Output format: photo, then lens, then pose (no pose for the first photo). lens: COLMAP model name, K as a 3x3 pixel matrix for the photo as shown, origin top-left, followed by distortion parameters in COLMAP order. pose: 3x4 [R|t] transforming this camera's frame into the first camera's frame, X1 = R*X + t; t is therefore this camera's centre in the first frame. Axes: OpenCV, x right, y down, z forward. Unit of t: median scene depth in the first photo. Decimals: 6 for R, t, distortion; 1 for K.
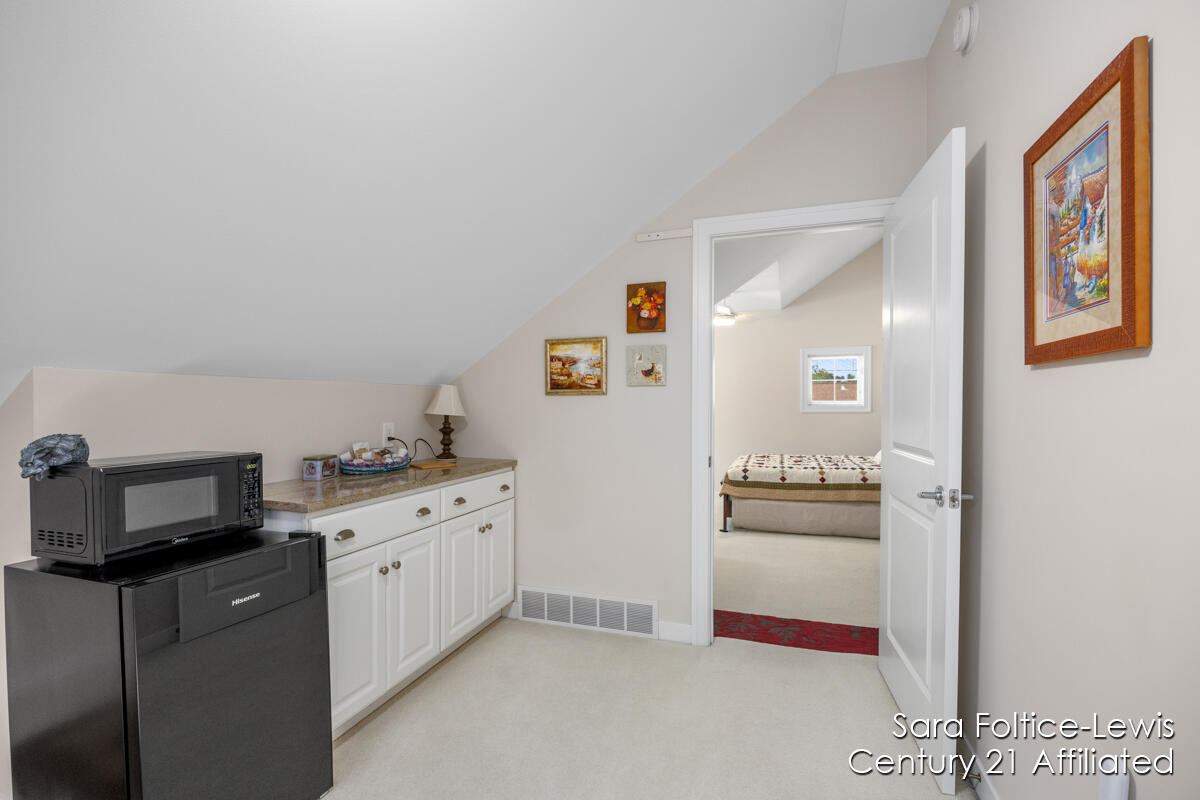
lens RADIAL K [[506.3, 0, 606.6], [0, 506.3, 421.6], [0, 0, 1]] dist [-0.020633, -0.000517]
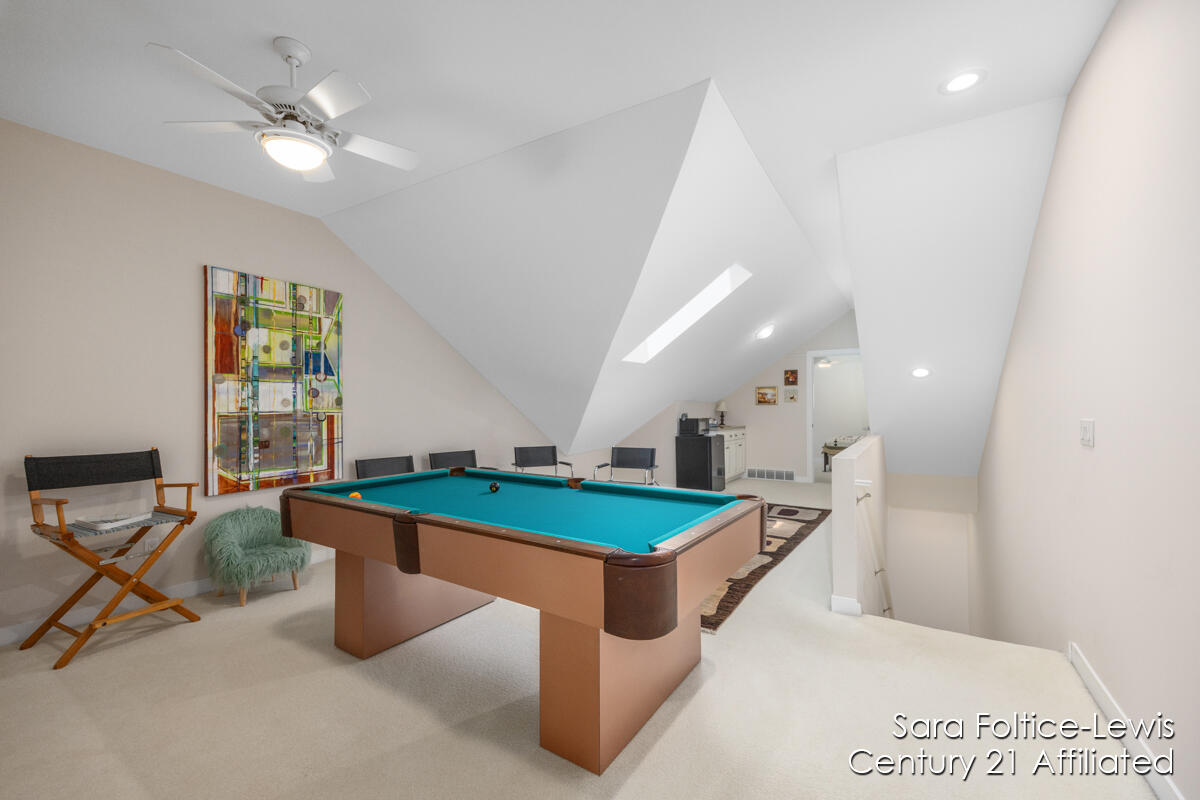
lens RADIAL K [[461.9, 0, 605.2], [0, 461.9, 402.9], [0, 0, 1]] dist [0.001133, -0.001115]
pose [[0.970491, 0.001097, -0.241135, -0.171403], [-0.011164, 0.999122, -0.040387, 0.031069], [0.240879, 0.041888, 0.969651, -1.011278]]
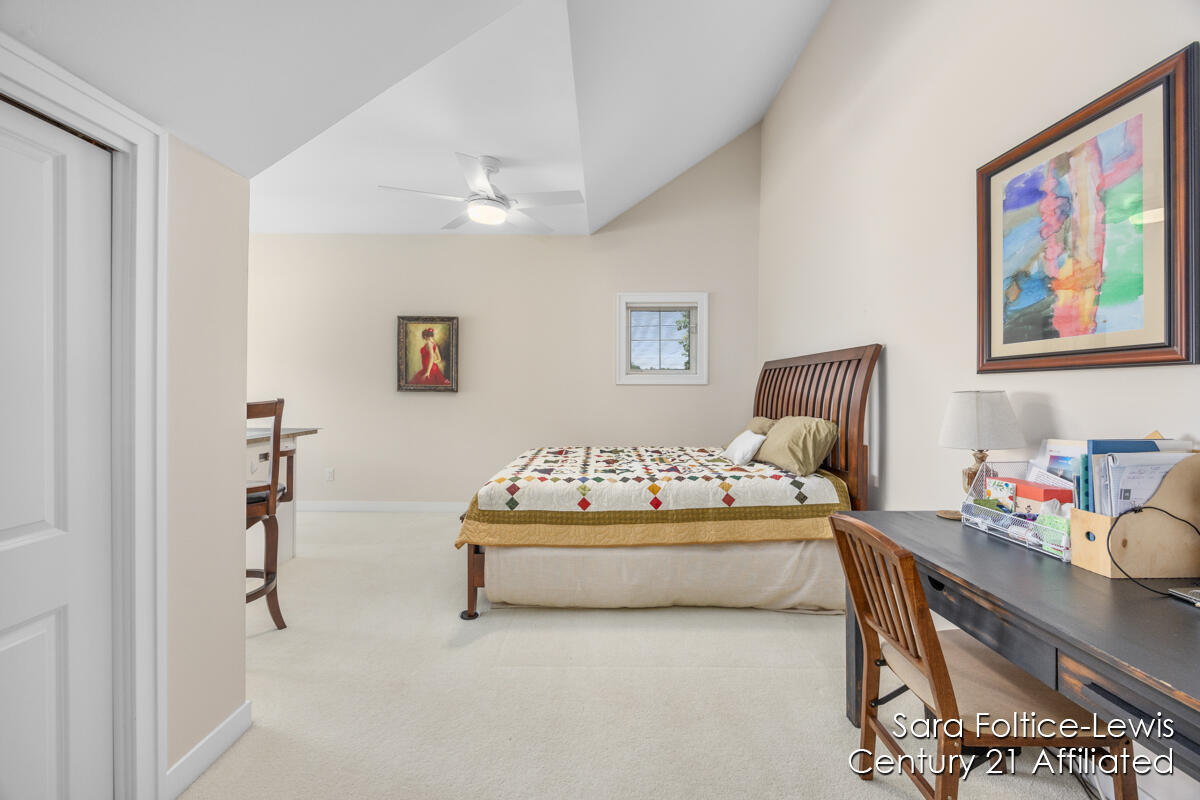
lens RADIAL K [[461.9, 0, 598.8], [0, 461.9, 395.5], [0, 0, 1]] dist [0.001133, -0.001115]
pose [[0.945462, 0.005871, 0.325680, 0.210147], [0.000644, 0.999802, -0.019890, 0.013356], [-0.325733, 0.019015, 0.945271, 0.549636]]
